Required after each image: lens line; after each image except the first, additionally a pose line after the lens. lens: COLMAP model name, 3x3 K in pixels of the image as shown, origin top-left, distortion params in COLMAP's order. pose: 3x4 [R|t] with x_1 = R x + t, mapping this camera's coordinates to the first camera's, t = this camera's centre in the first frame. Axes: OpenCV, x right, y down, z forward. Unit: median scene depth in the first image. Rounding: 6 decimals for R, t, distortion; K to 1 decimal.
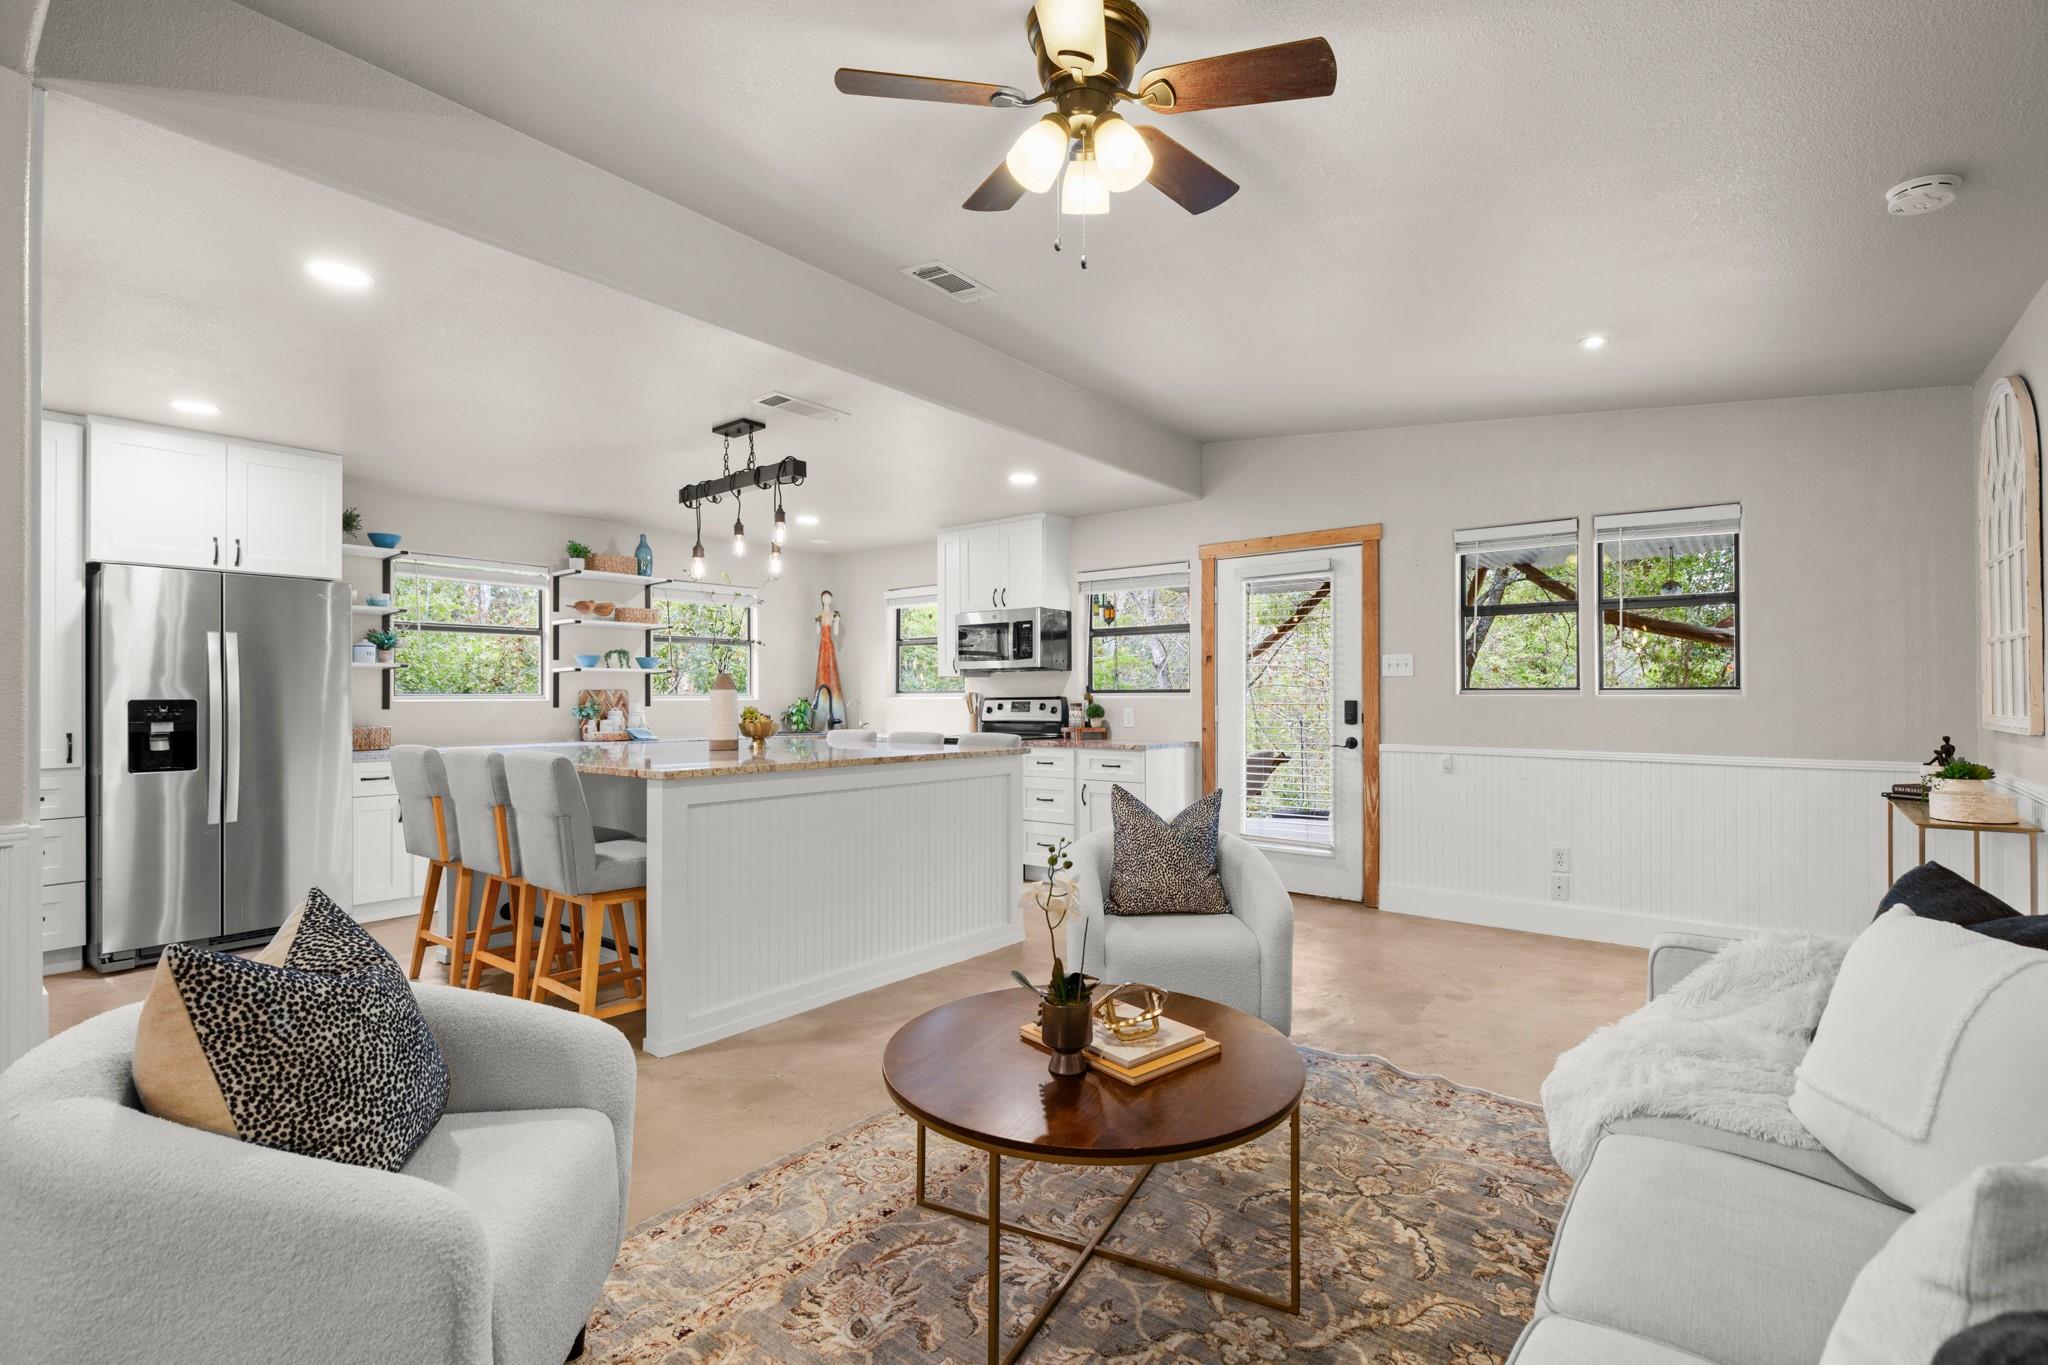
lens RADIAL K [[914.1, 0, 1035.5], [0, 914.1, 689.0], [0, 0, 1]] dist [-0.000148, -0.000515]
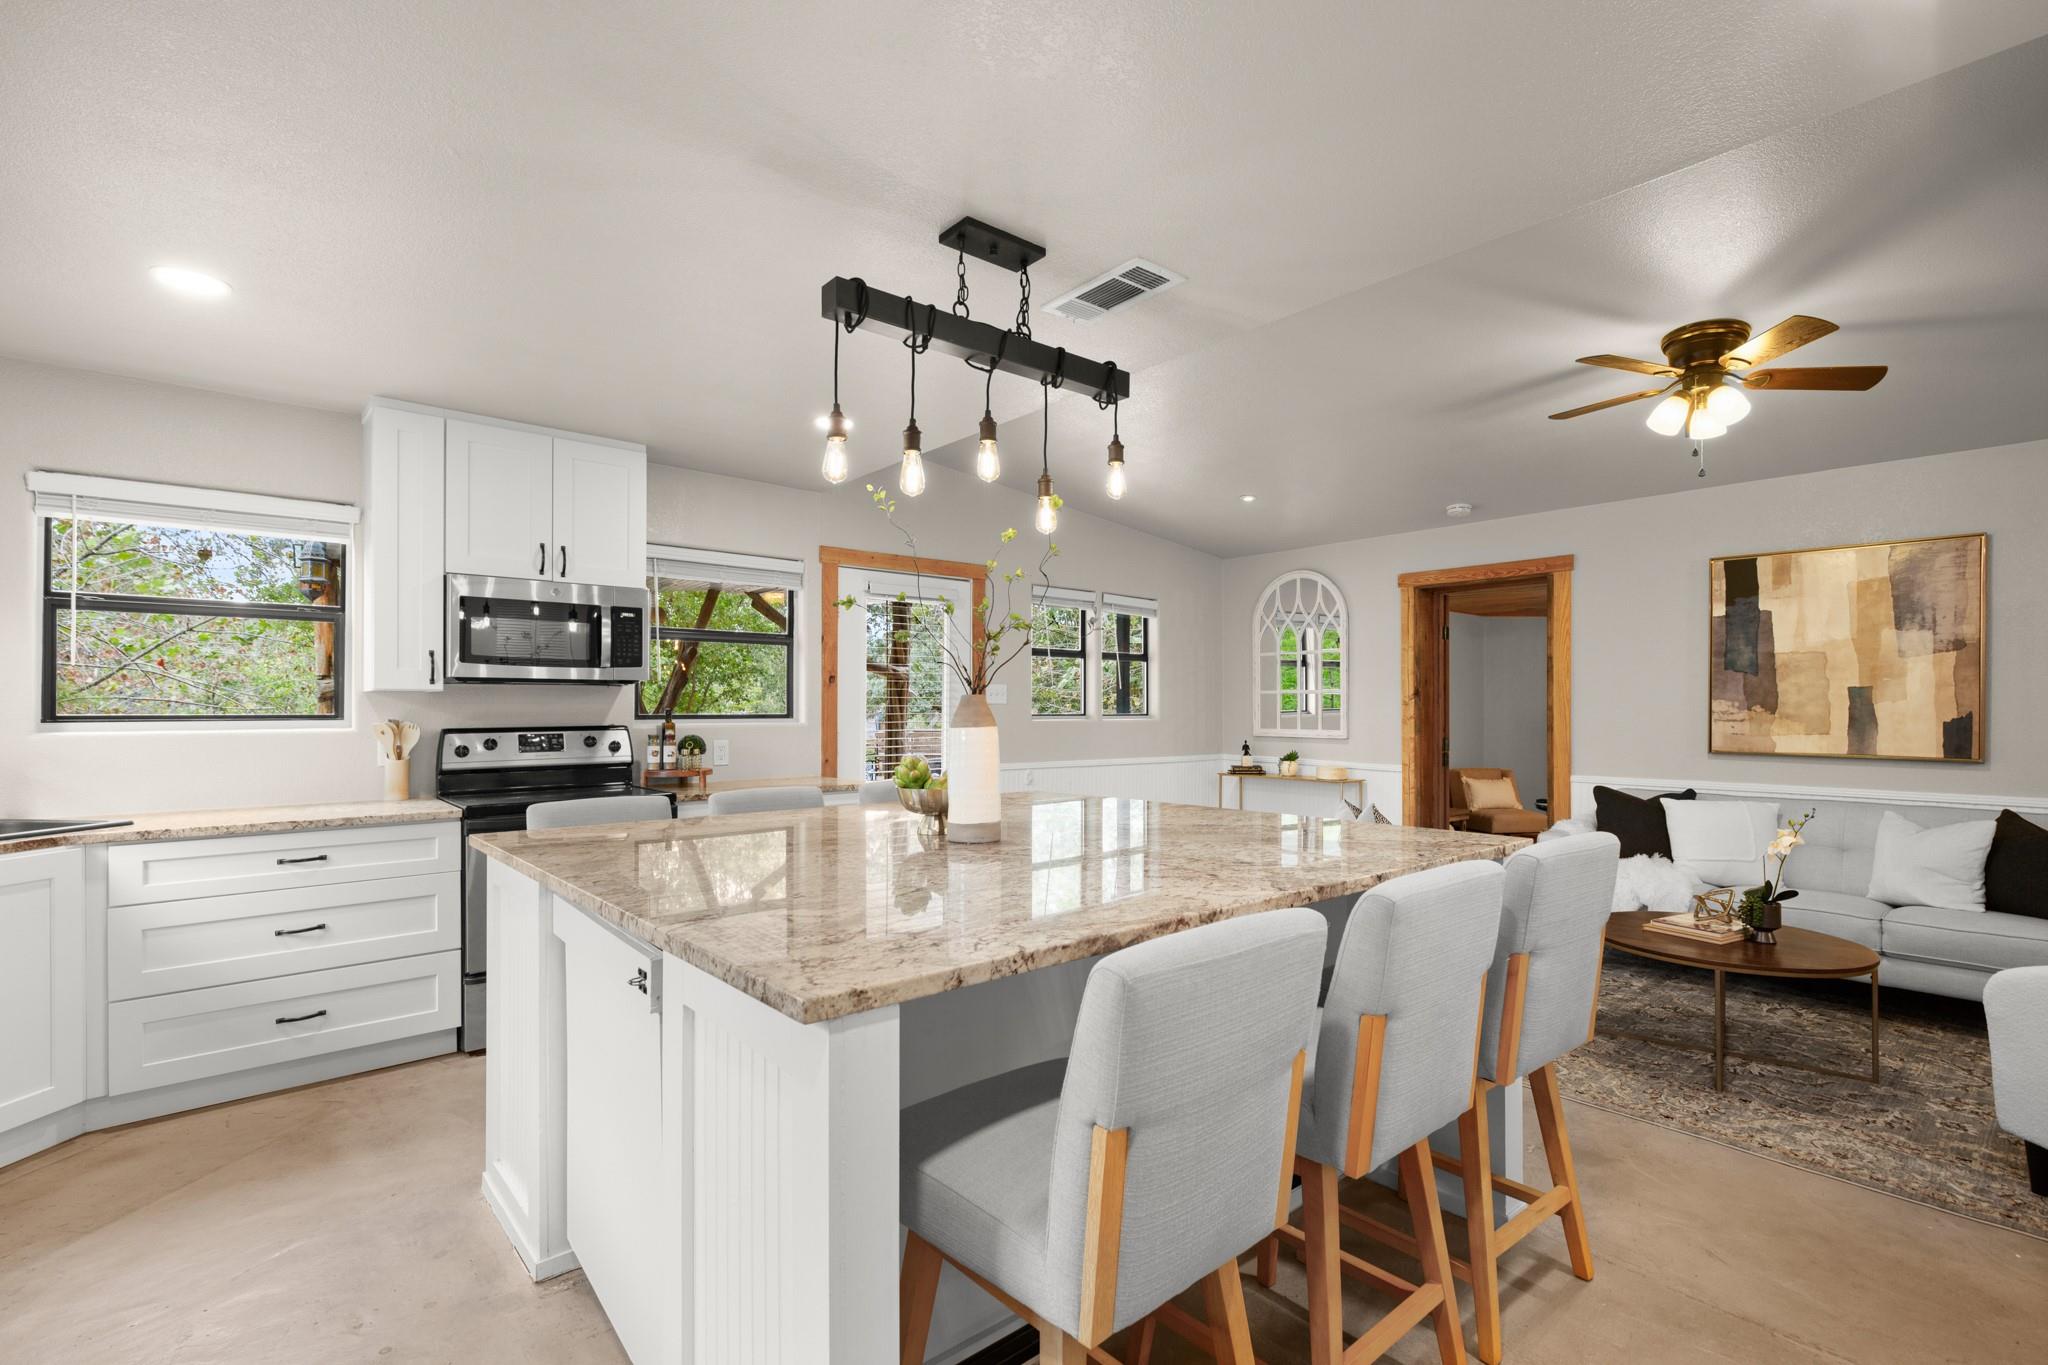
lens RADIAL K [[930.5, 0, 1037.1], [0, 930.5, 697.9], [0, 0, 1]] dist [0.004026, -0.000006]
pose [[0.191156, 0.013317, 0.981469, -0.701944], [-0.009526, 0.999886, -0.011711, -0.007979], [-0.981513, -0.007111, 0.191261, 0.706783]]
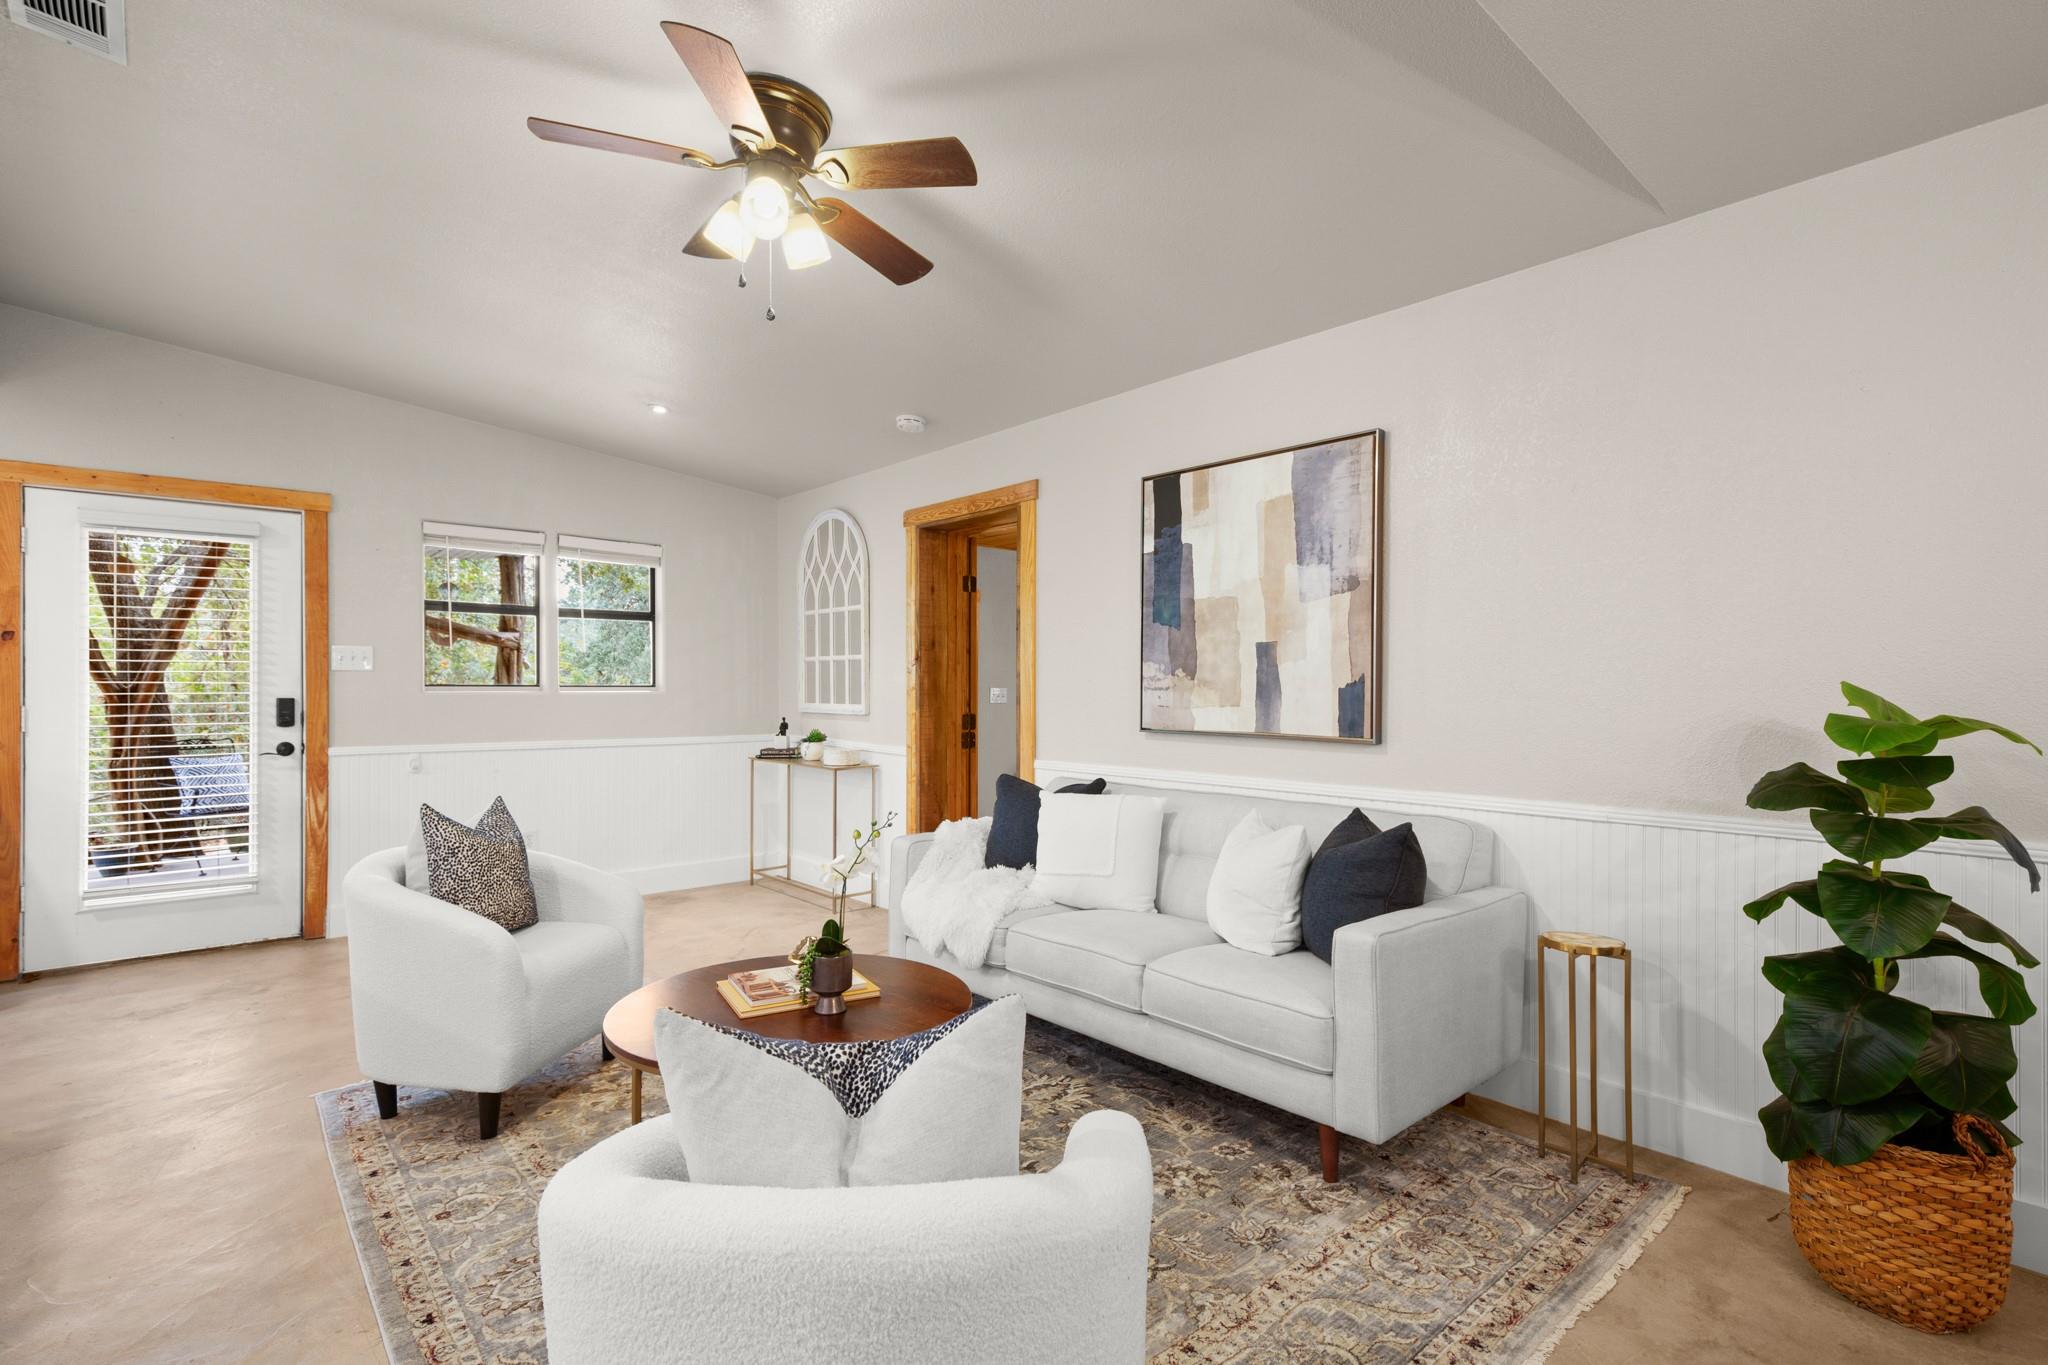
lens RADIAL K [[960.7, 0, 1024.5], [0, 960.7, 687.8], [0, 0, 1]] dist [0.009885, 0.000046]
pose [[0.181134, 0.003096, 0.983454, -0.399686], [-0.009400, 0.999955, -0.001417, -0.001789], [-0.983413, -0.008988, 0.181155, 0.180327]]
